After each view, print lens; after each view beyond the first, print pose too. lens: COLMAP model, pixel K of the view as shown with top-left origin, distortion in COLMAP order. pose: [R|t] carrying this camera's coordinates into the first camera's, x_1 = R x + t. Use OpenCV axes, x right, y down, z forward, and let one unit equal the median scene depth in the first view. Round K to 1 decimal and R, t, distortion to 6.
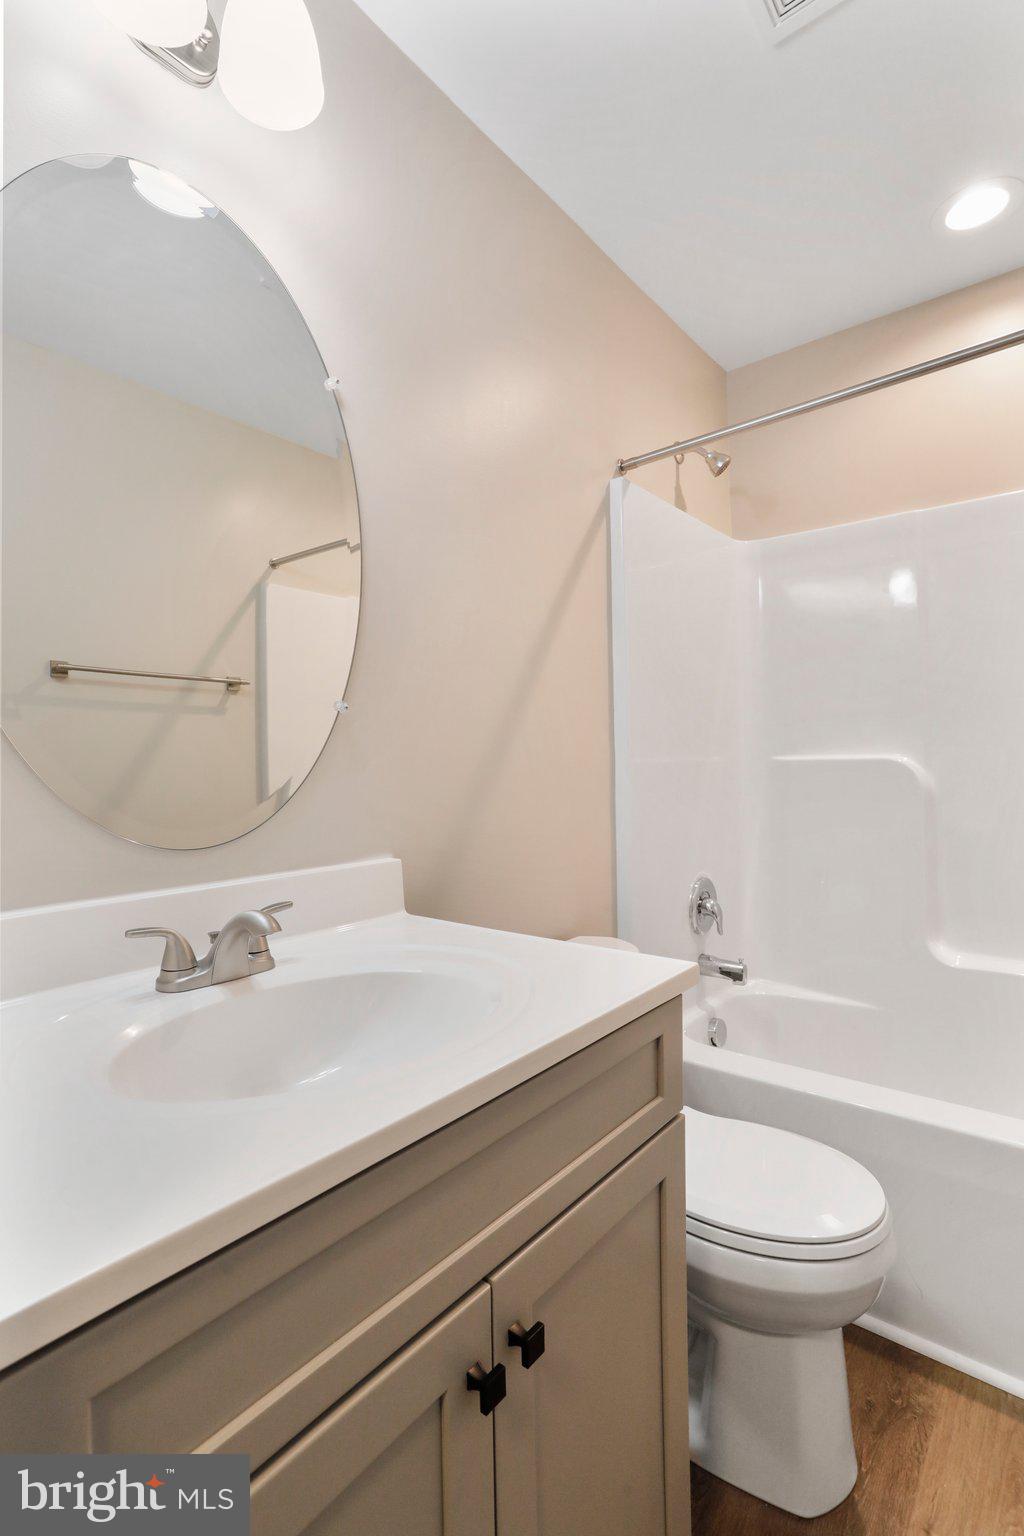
lens RADIAL K [[739.3, 0, 467.2], [0, 739.3, 767.3], [0, 0, 1]] dist [-0.046930, 0.016727]
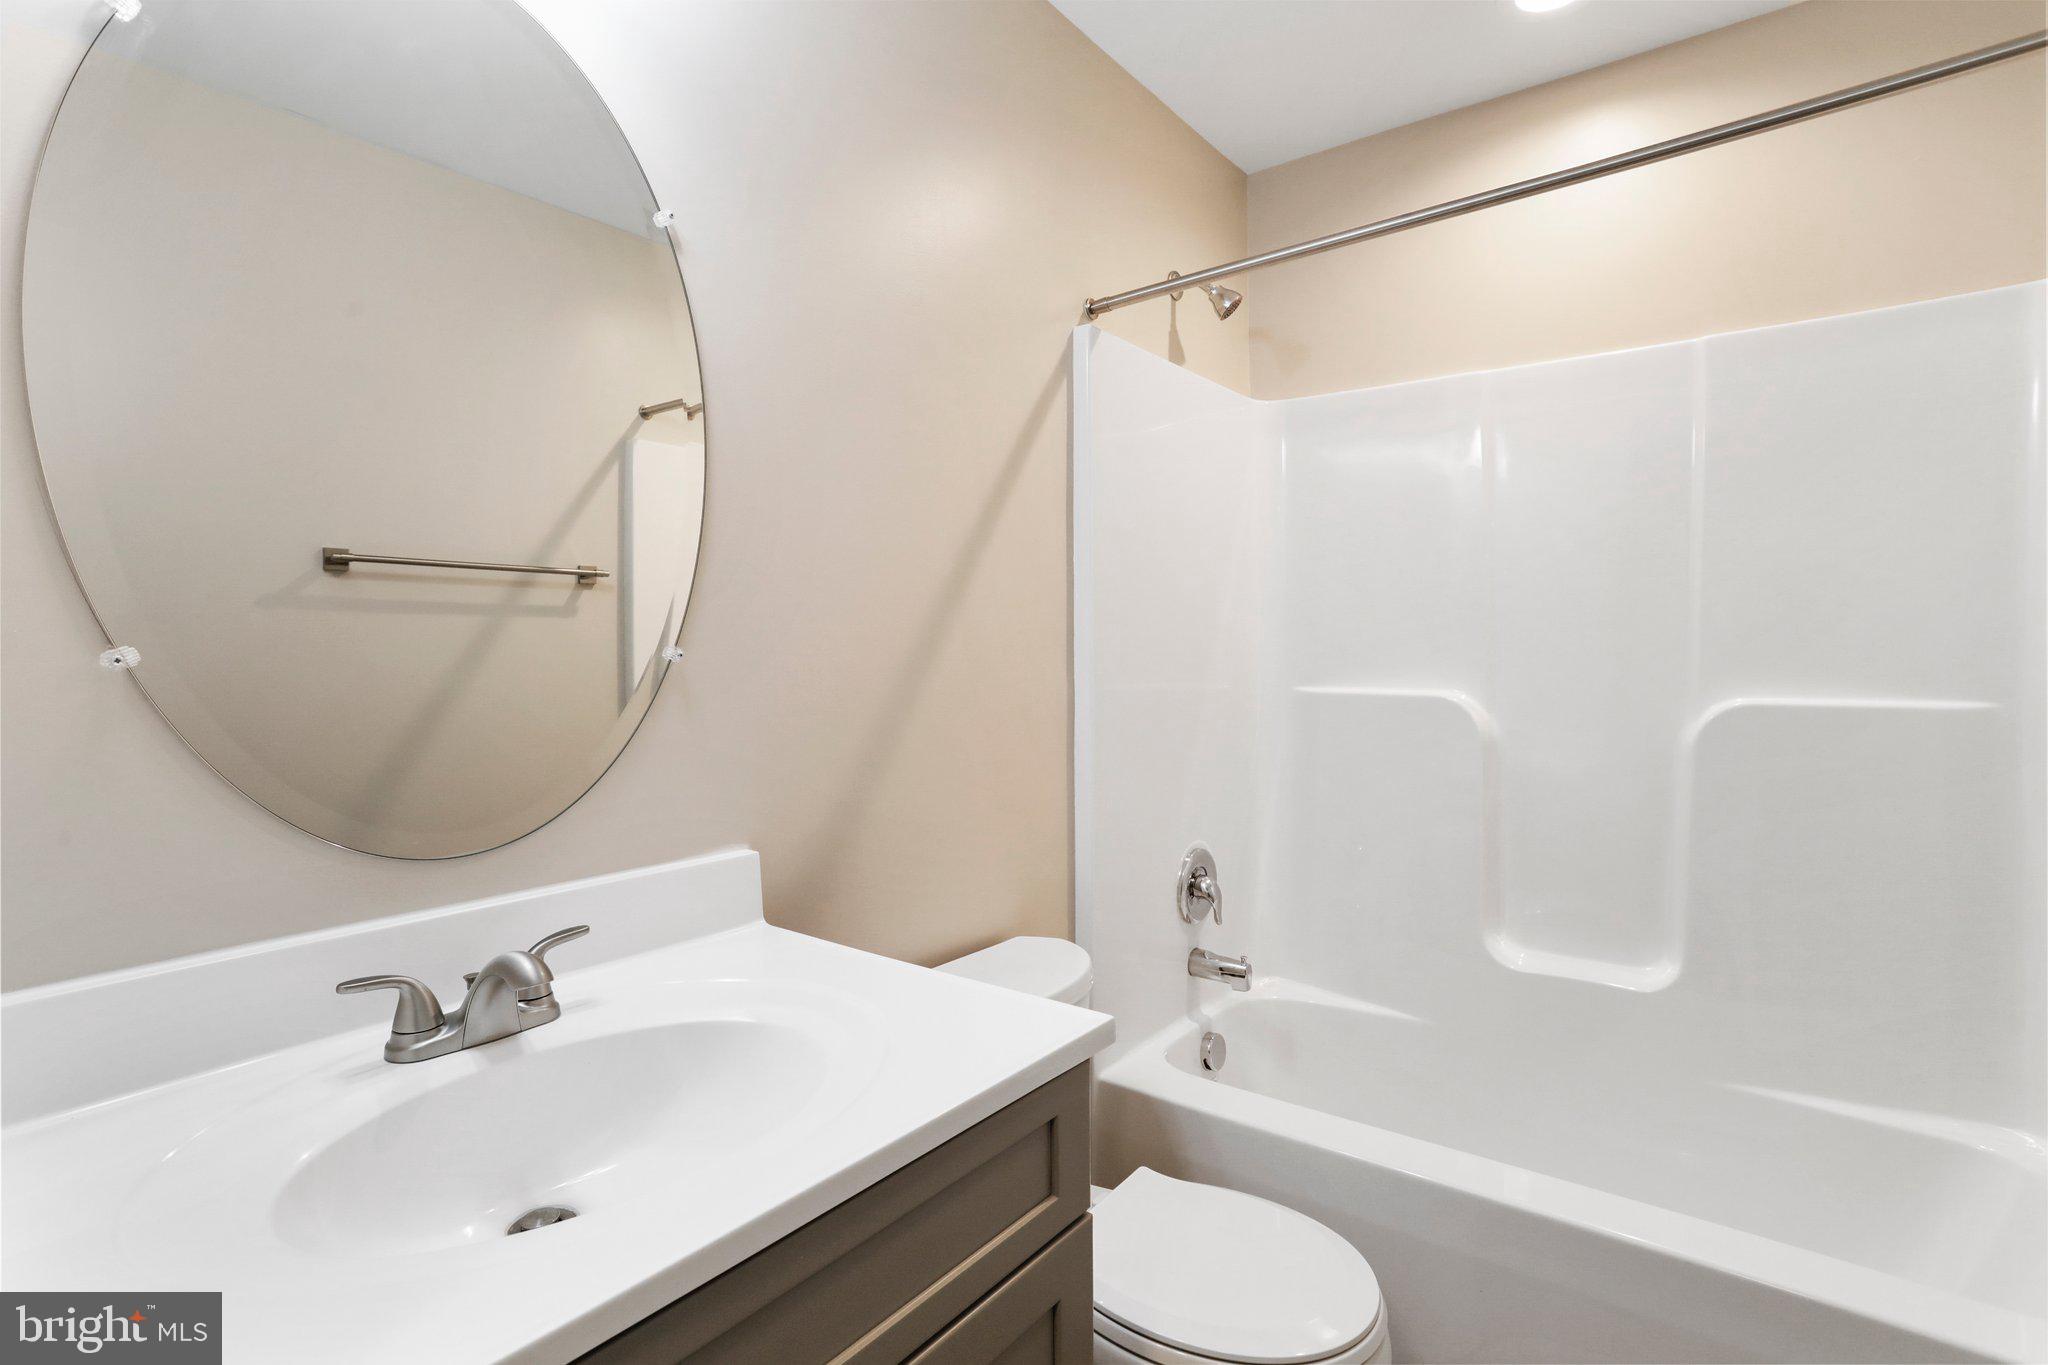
lens RADIAL K [[985.7, 0, 1006.7], [0, 985.7, 655.7], [0, 0, 1]] dist [-0.046930, 0.016727]
pose [[0.998872, 0.010619, 0.046283, 0.085488], [-0.011066, 0.999895, 0.009406, -0.066030], [-0.046178, -0.009907, 0.998884, -0.005862]]
